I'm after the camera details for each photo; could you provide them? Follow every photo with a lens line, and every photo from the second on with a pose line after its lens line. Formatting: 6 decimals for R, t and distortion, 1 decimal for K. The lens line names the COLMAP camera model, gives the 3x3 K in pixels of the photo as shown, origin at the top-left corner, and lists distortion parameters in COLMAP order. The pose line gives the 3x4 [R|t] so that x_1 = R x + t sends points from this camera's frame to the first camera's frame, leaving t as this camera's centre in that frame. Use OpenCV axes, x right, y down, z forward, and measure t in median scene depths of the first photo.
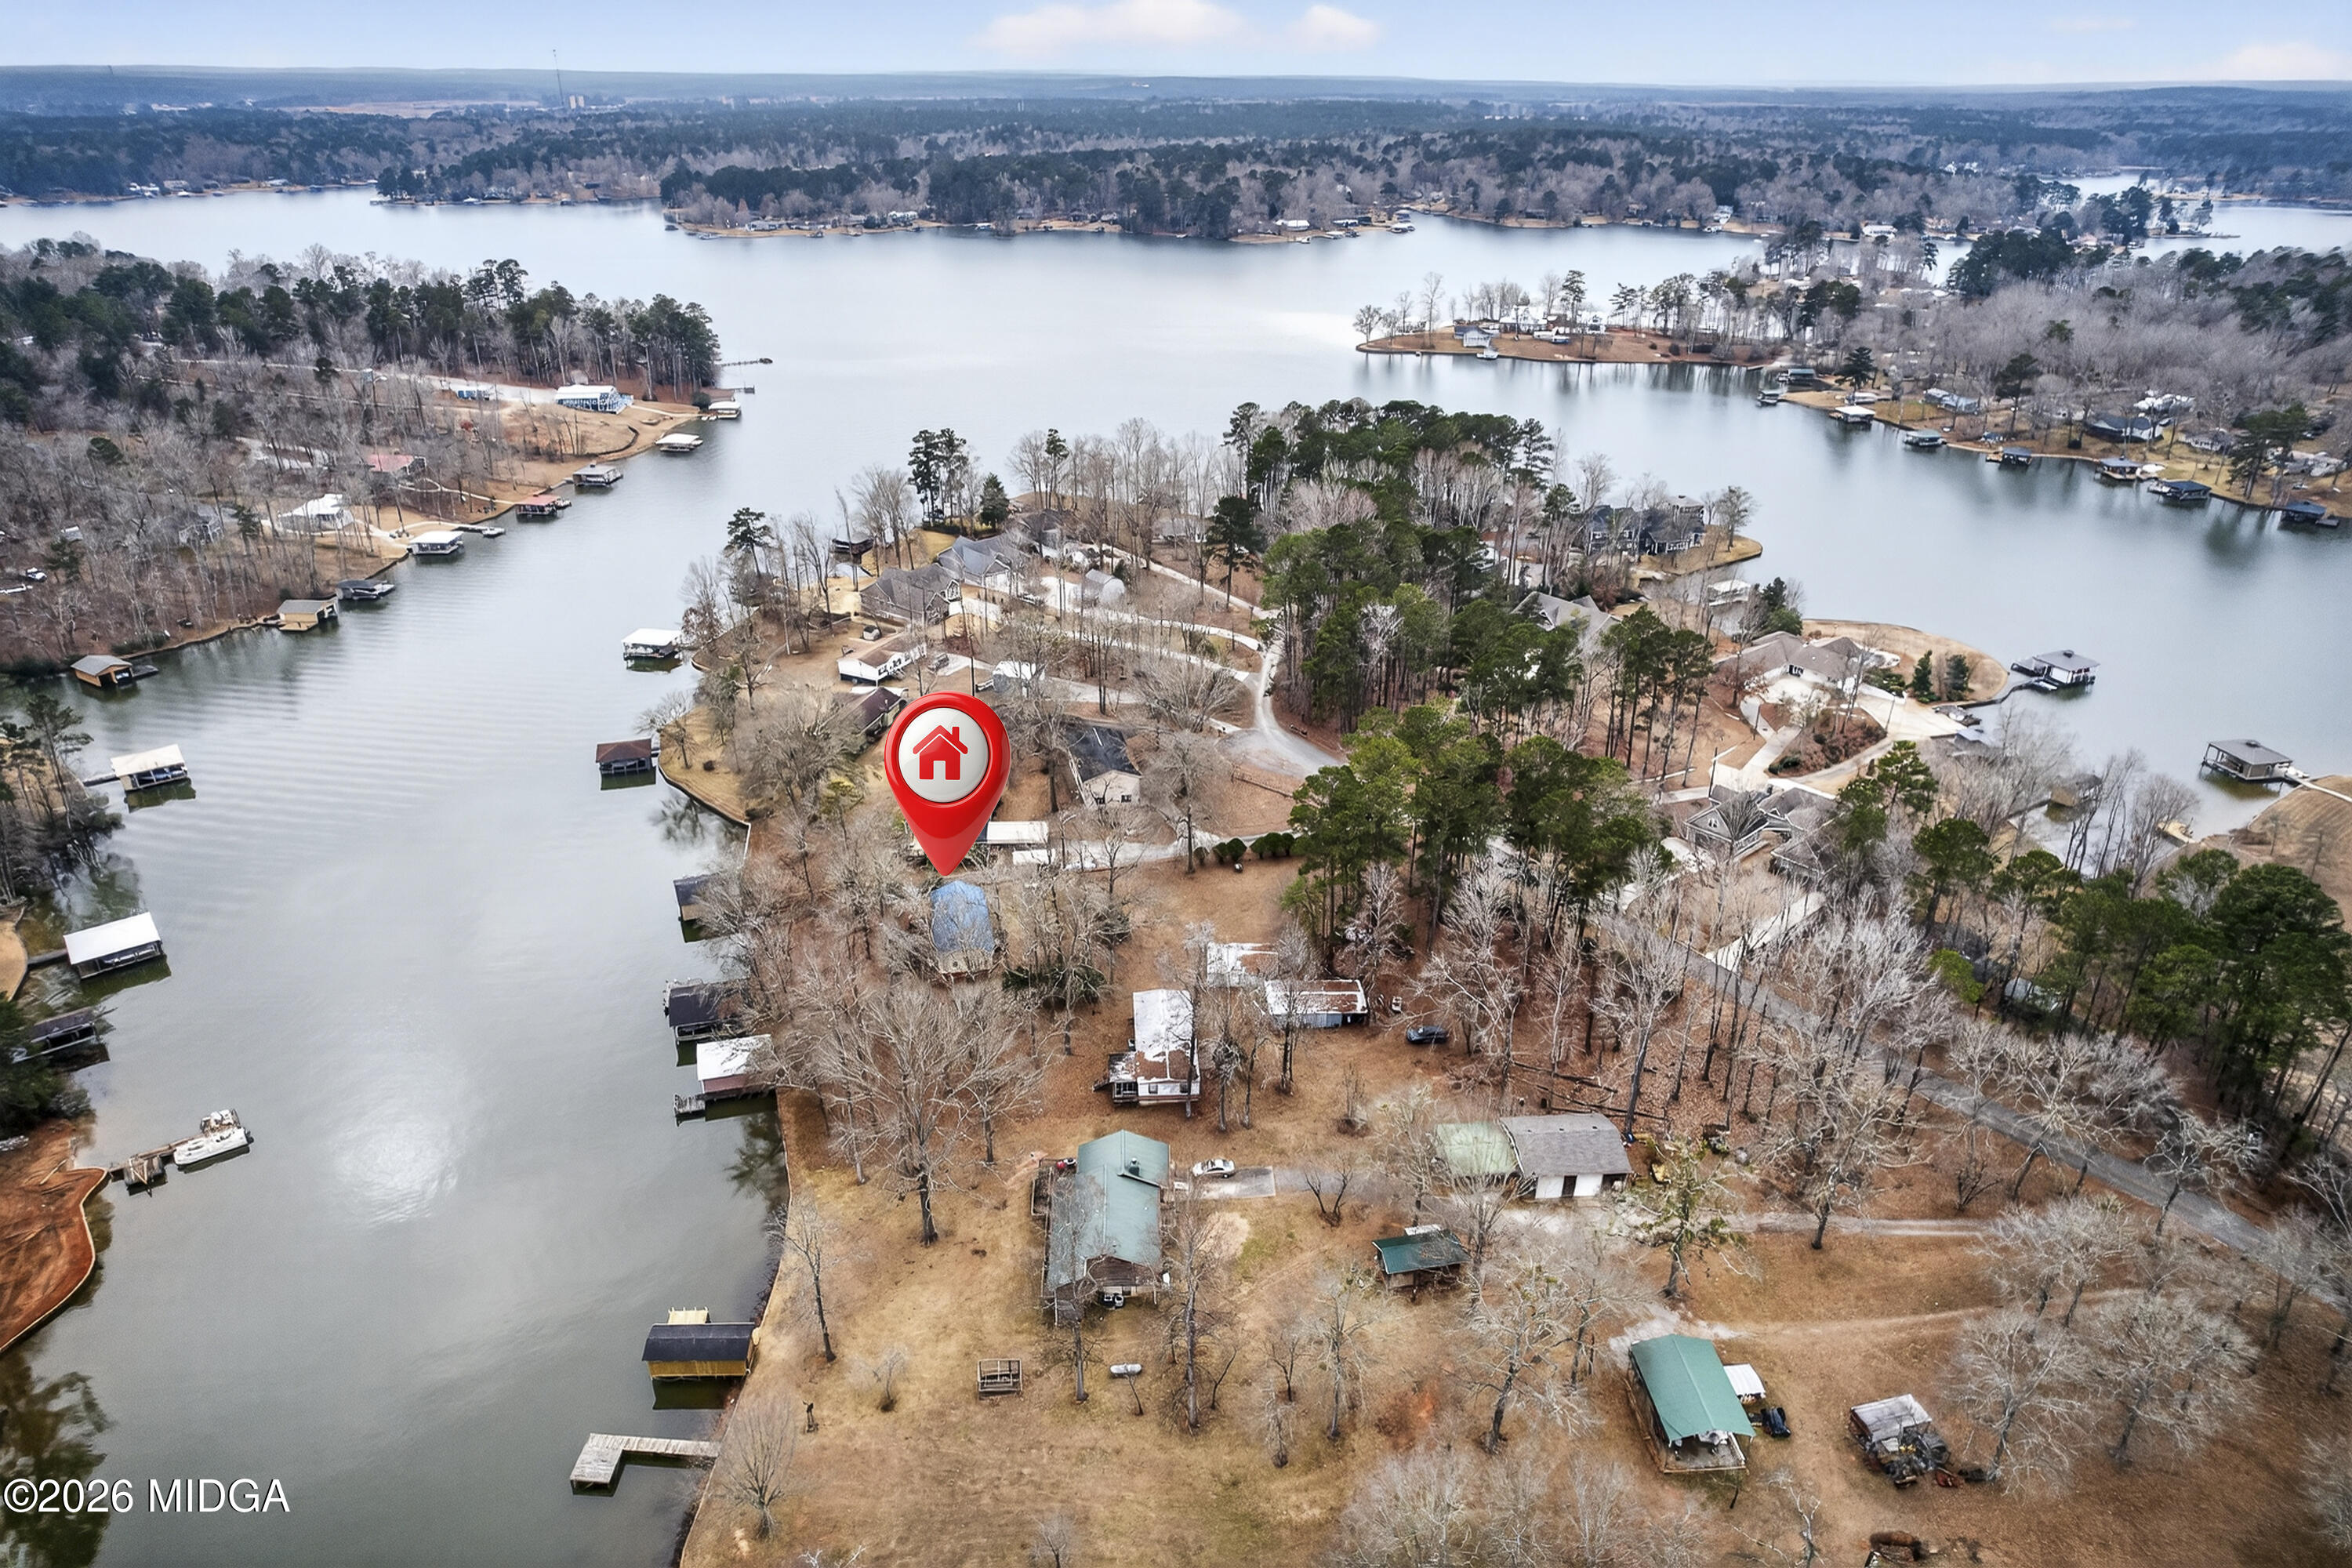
lens RADIAL K [[1538.5, 0, 1178.7], [0, 1538.5, 775.8], [0, 0, 1]] dist [-0.096696, 0.090735]
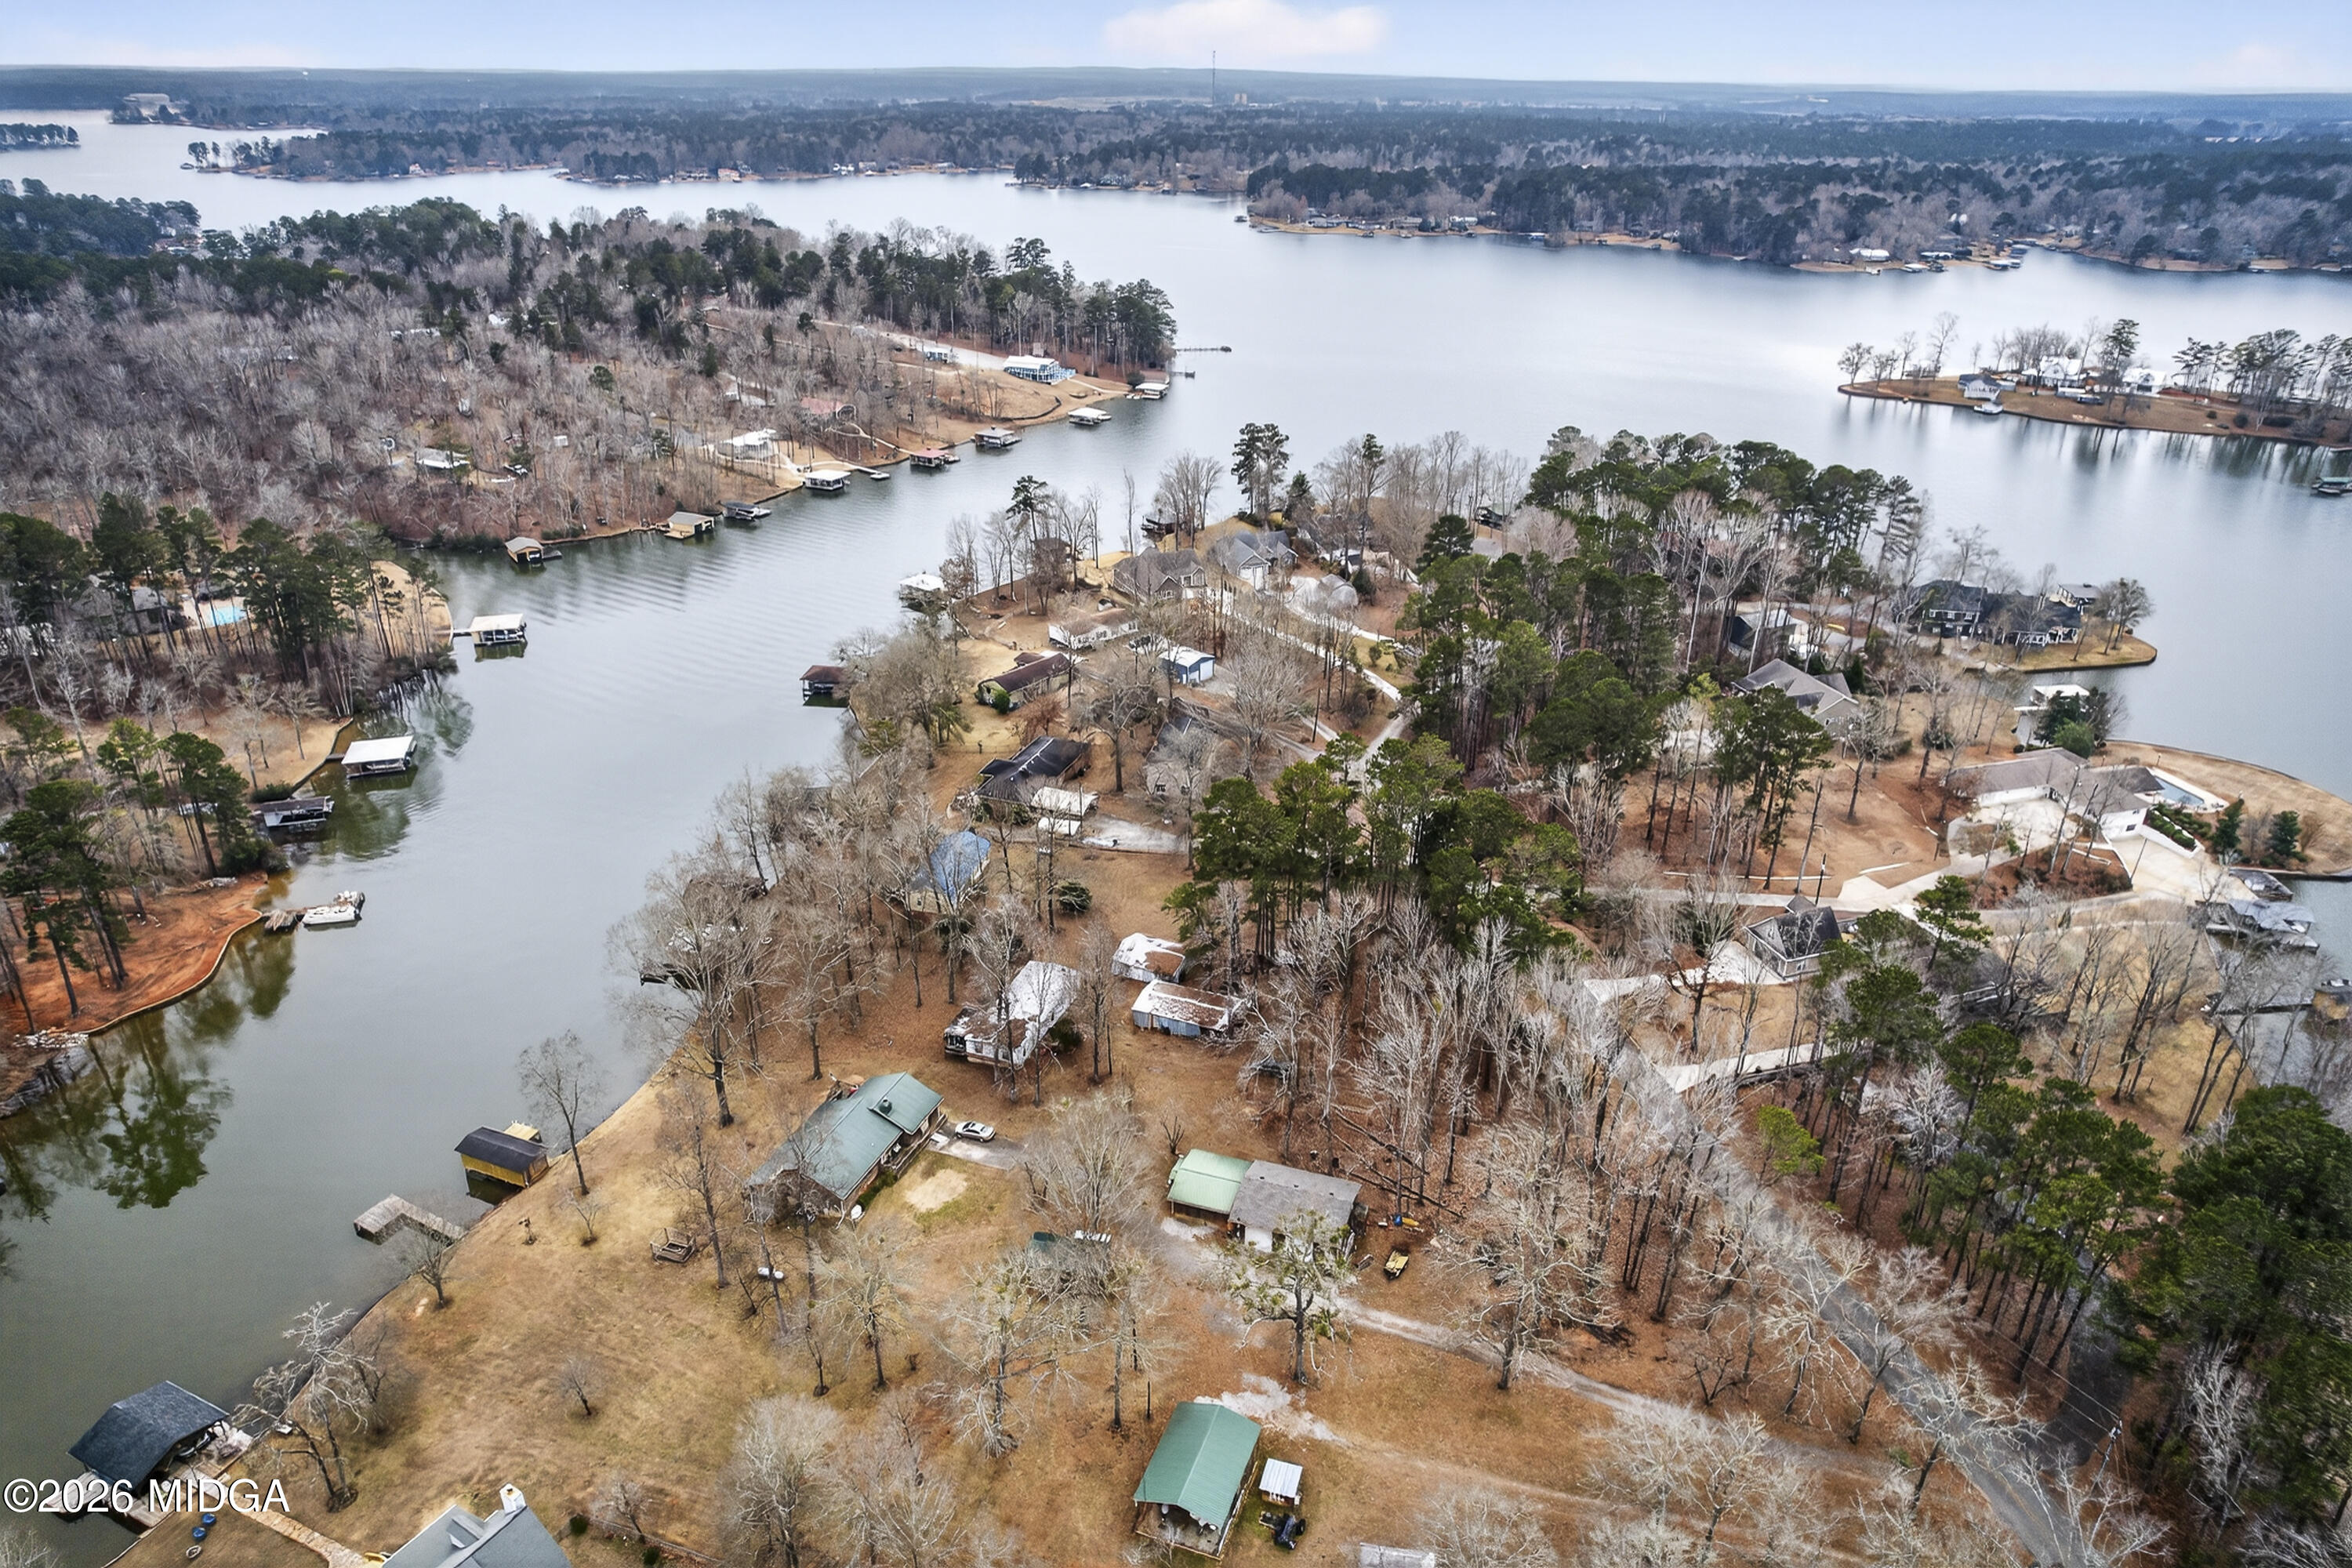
lens RADIAL K [[1538.5, 0, 1178.7], [0, 1538.5, 775.8], [0, 0, 1]] dist [-0.096696, 0.090735]
pose [[0.914225, 0.174150, -0.365875, 0.128241], [-0.175420, 0.984035, 0.030055, -0.009372], [0.365268, 0.036704, 0.930179, 0.020520]]
